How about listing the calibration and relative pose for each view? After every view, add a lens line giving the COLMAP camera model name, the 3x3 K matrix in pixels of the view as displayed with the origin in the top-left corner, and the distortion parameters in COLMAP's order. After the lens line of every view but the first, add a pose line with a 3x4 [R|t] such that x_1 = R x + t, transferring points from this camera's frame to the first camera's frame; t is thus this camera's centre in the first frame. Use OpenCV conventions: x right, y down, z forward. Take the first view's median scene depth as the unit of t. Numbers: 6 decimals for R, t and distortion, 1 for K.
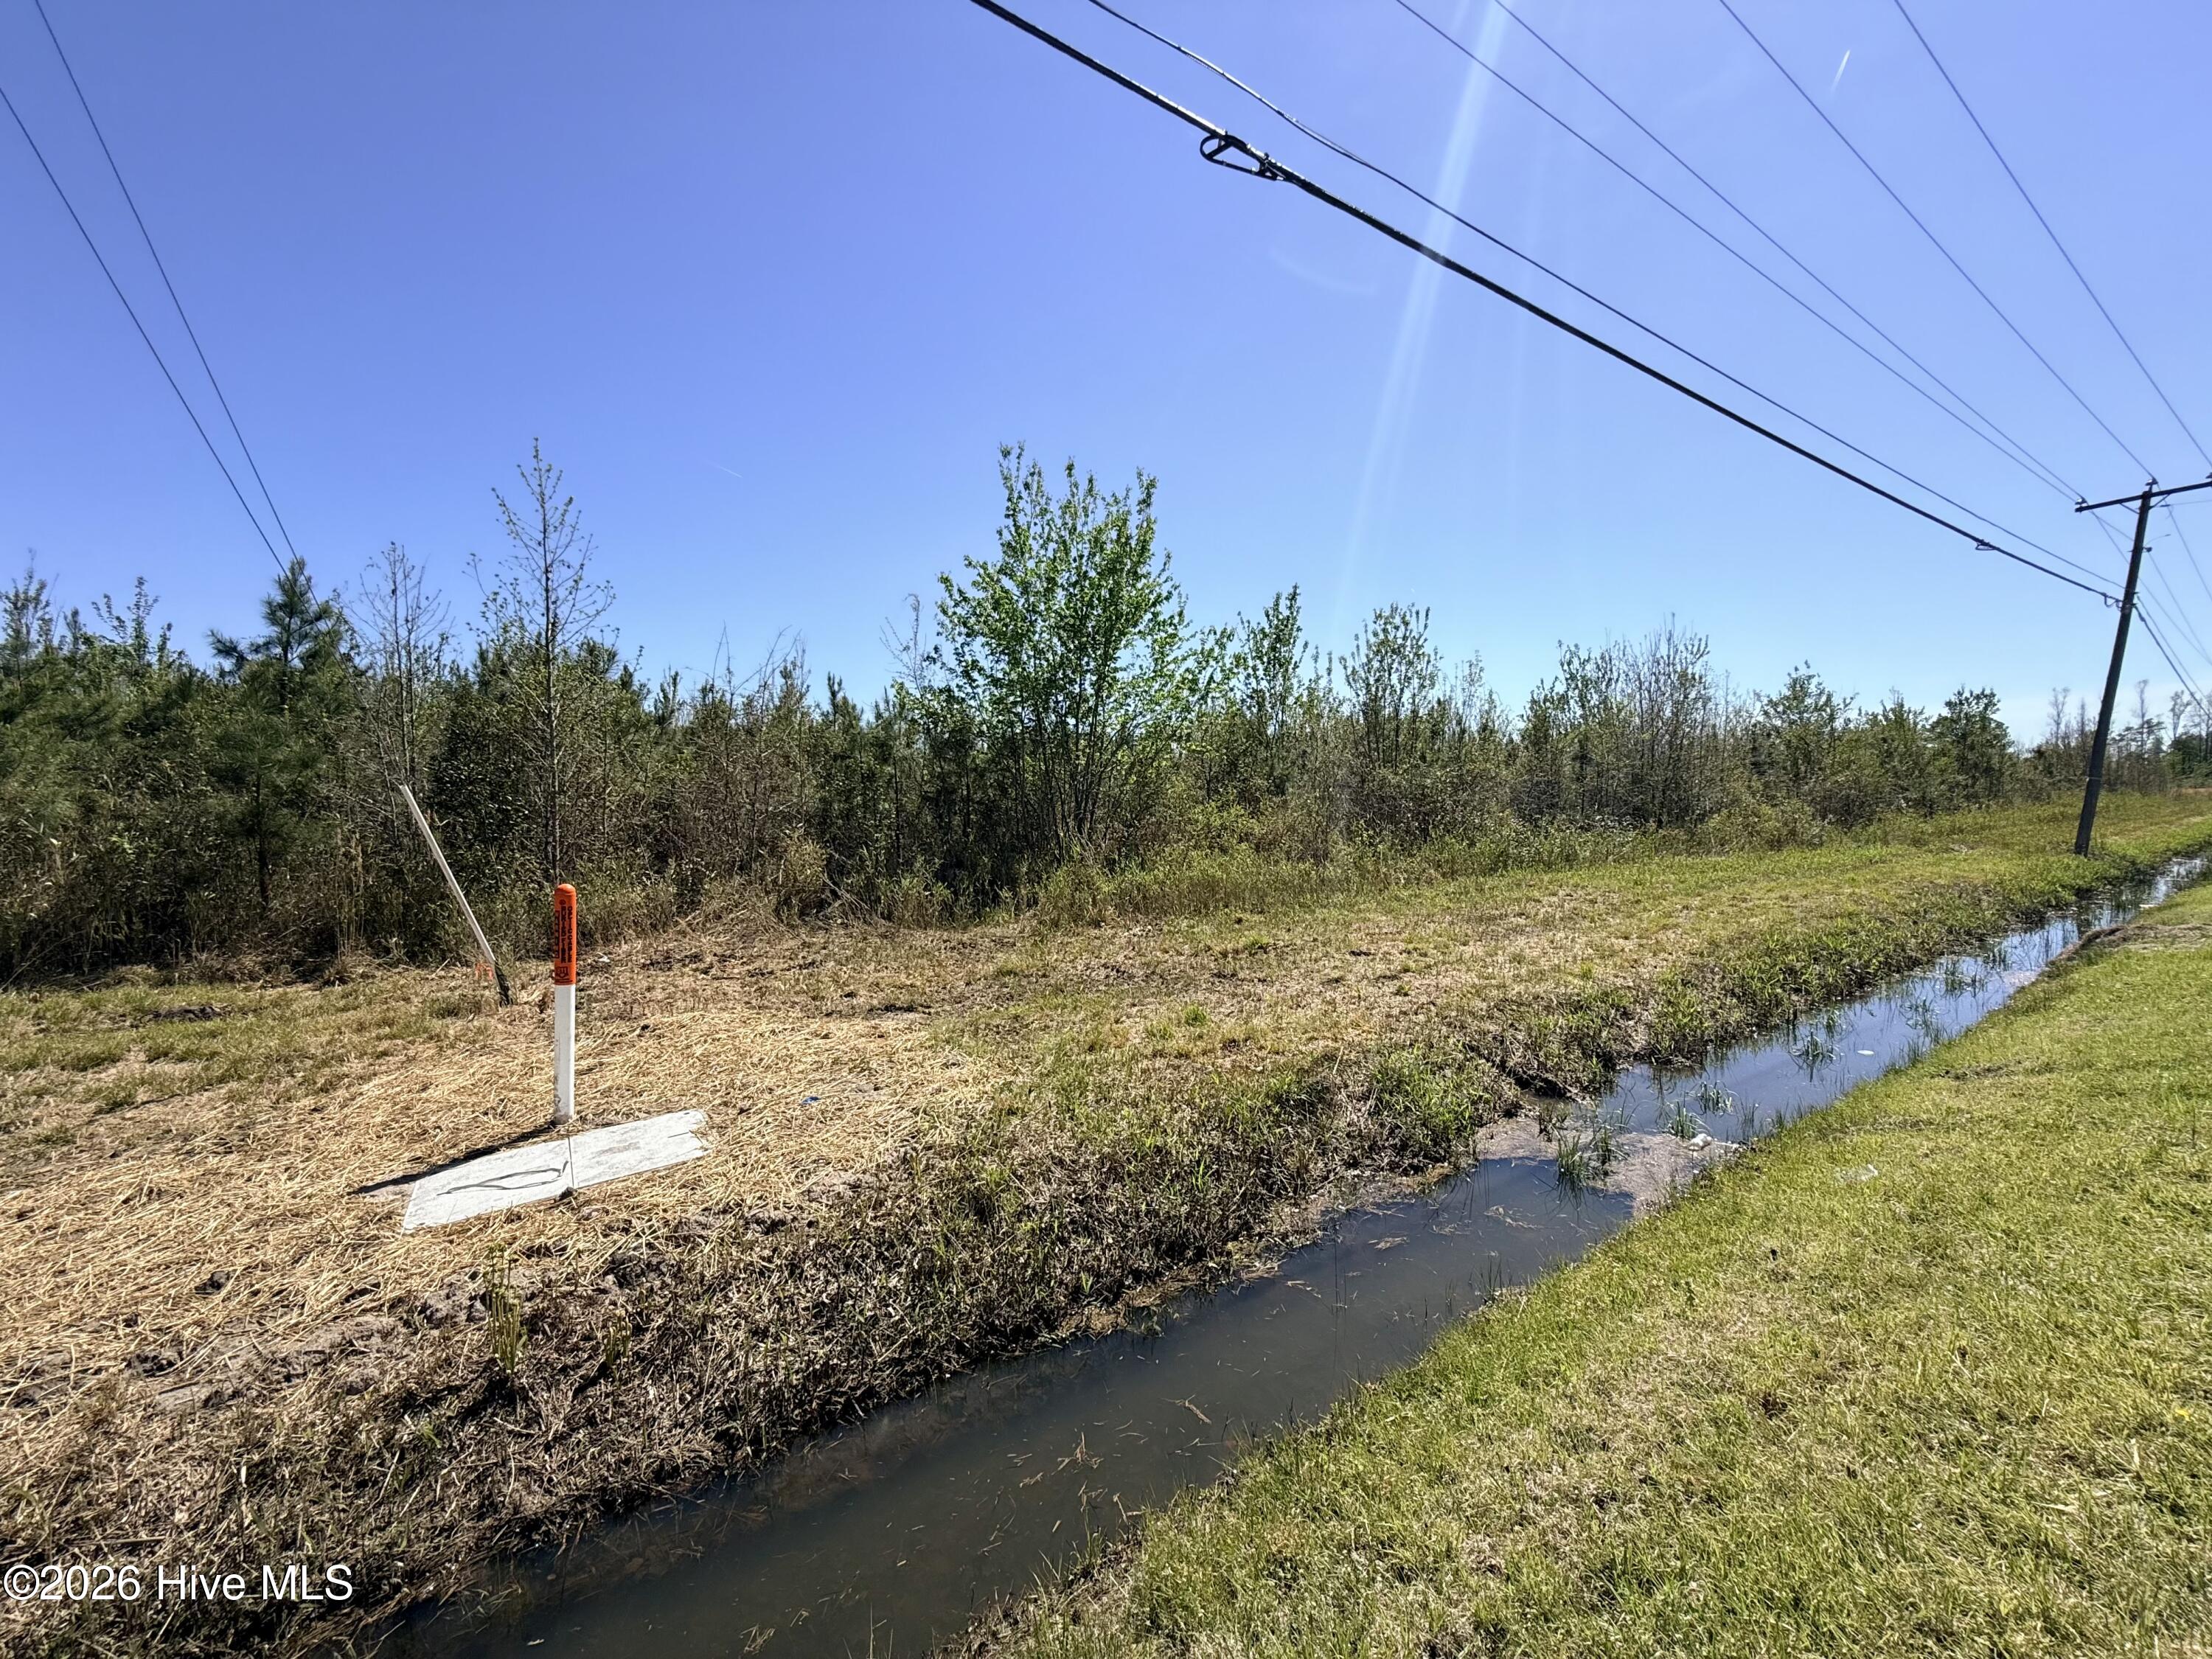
lens RADIAL K [[891.7, 0, 1113.2], [0, 891.7, 827.7], [0, 0, 1]] dist [0.003787, 0.000135]
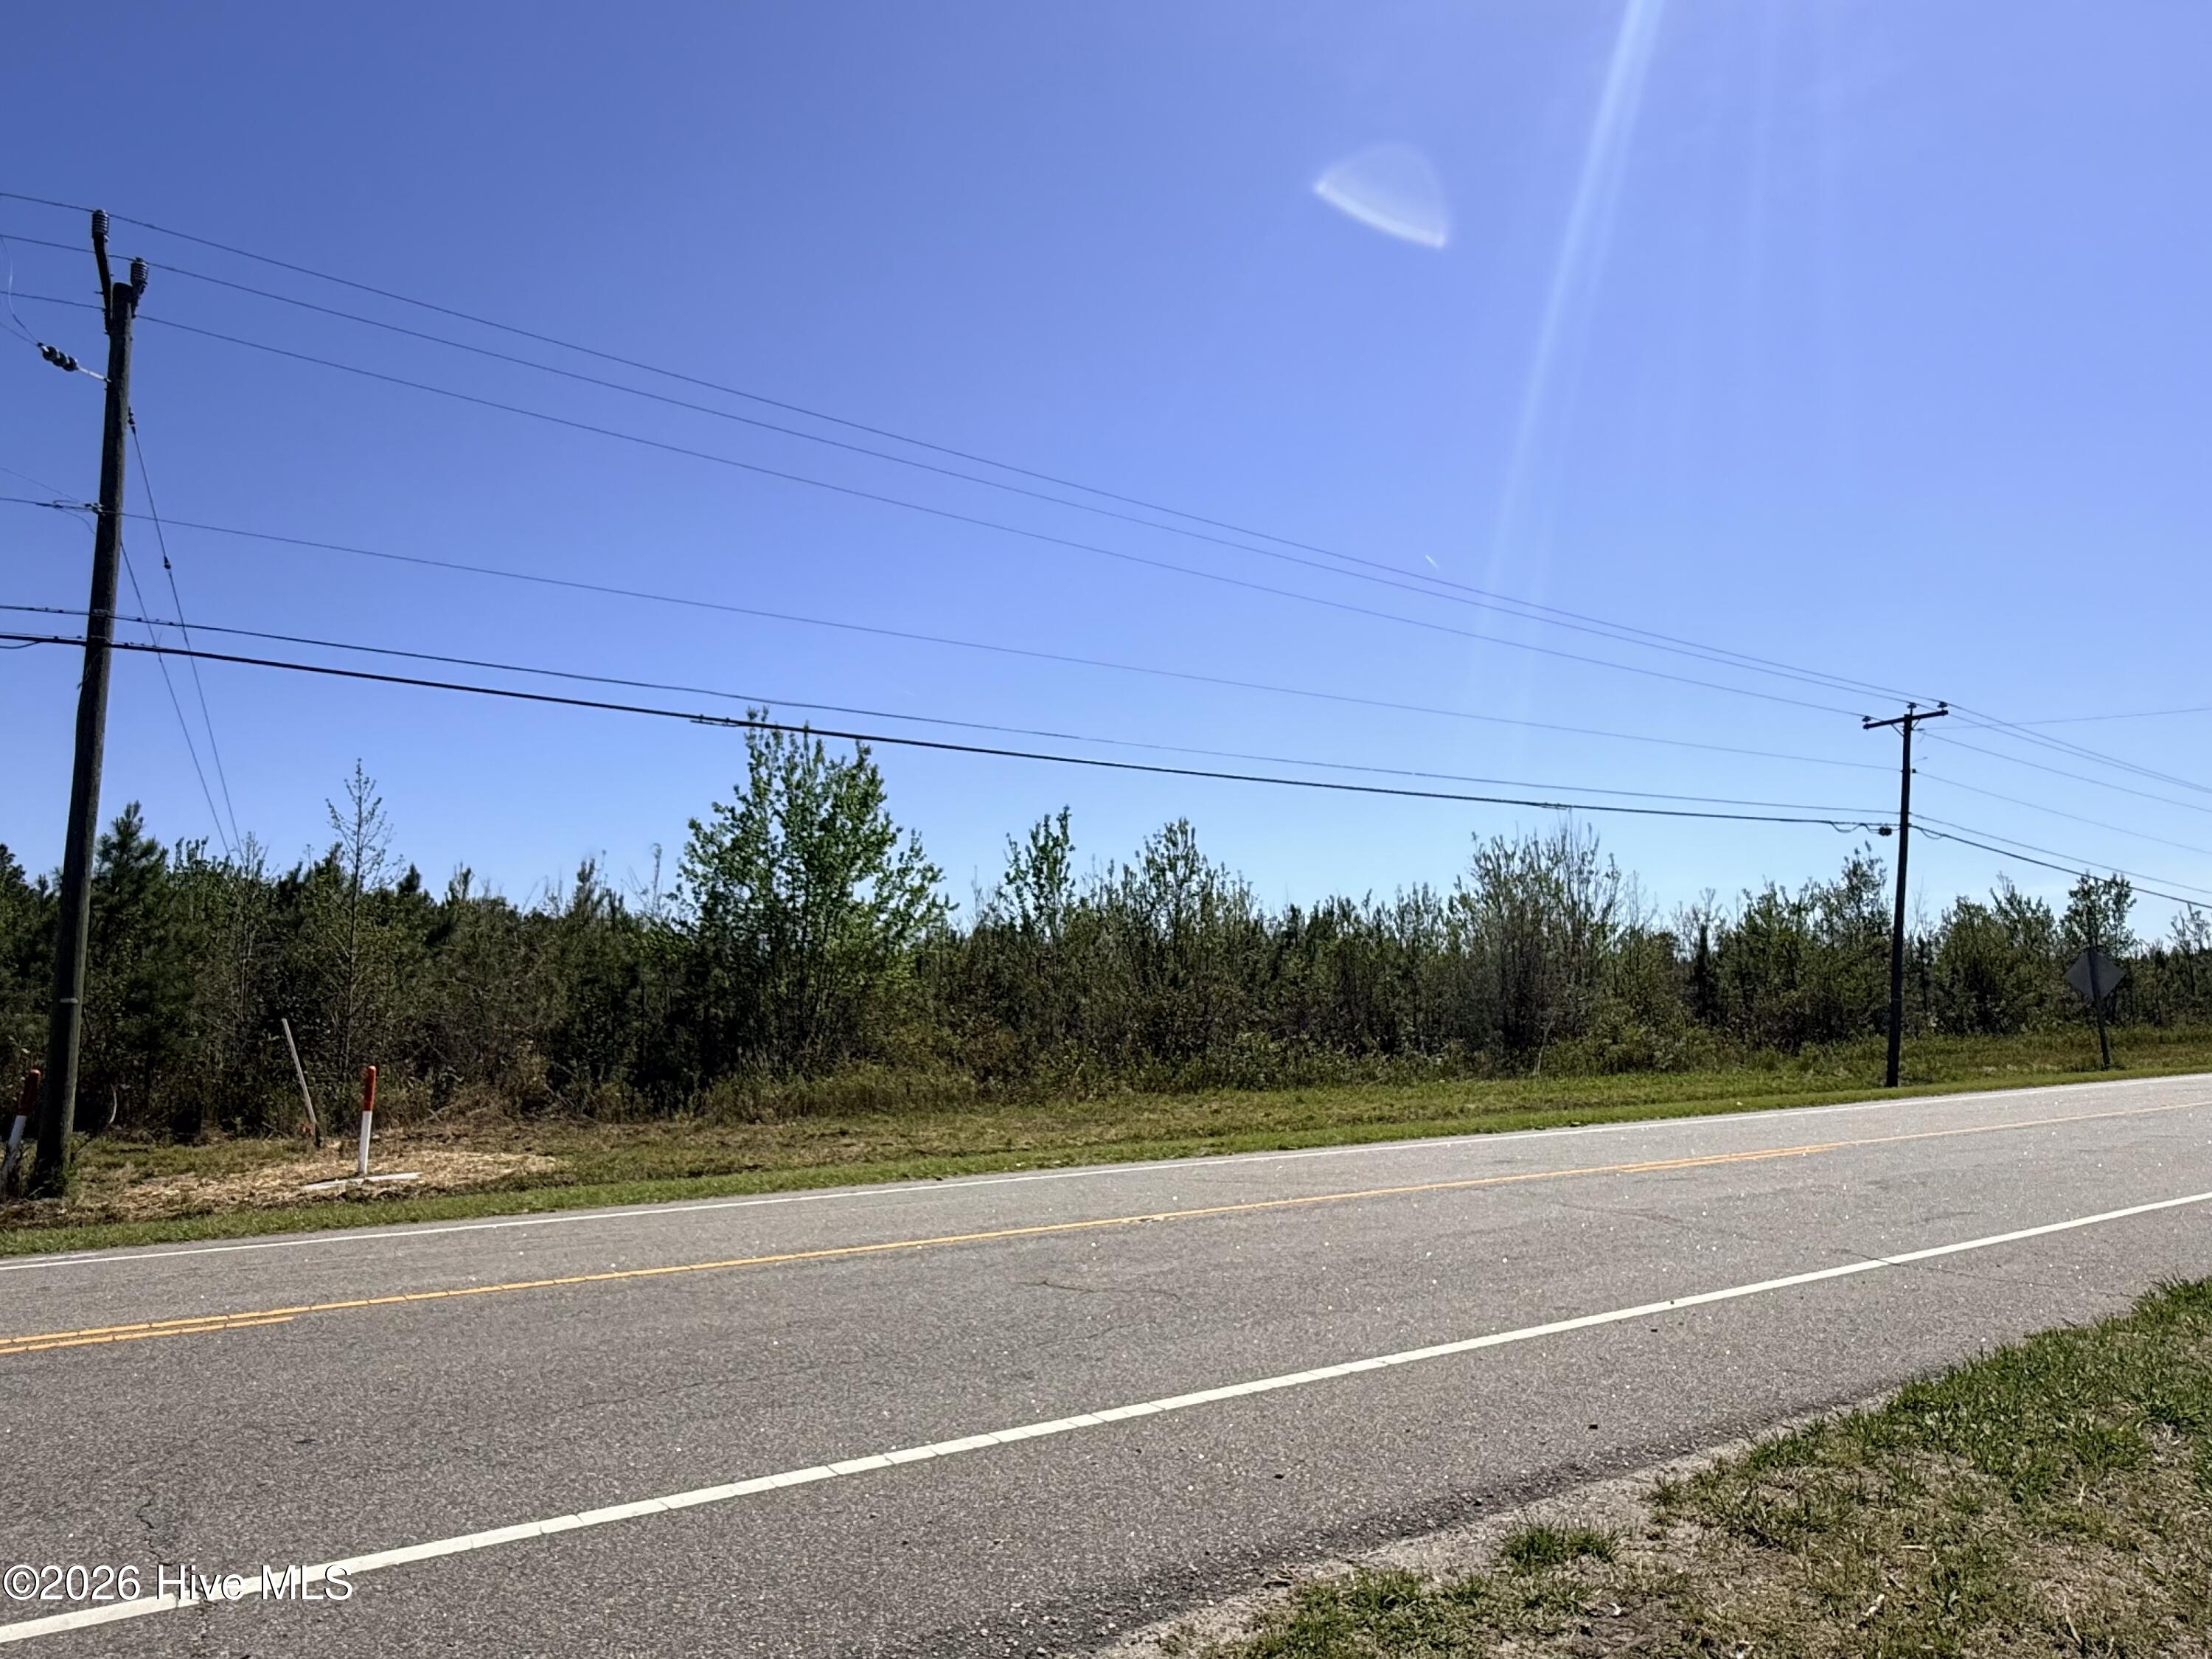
lens RADIAL K [[1367.0, 0, 1101.4], [0, 1367.0, 828.9], [0, 0, 1]] dist [0.000054, -0.001068]
pose [[0.999583, -0.001150, -0.028859, 0.432467], [-0.003510, 0.986965, -0.160900, 0.006494], [0.028668, 0.160934, 0.986549, -0.796056]]
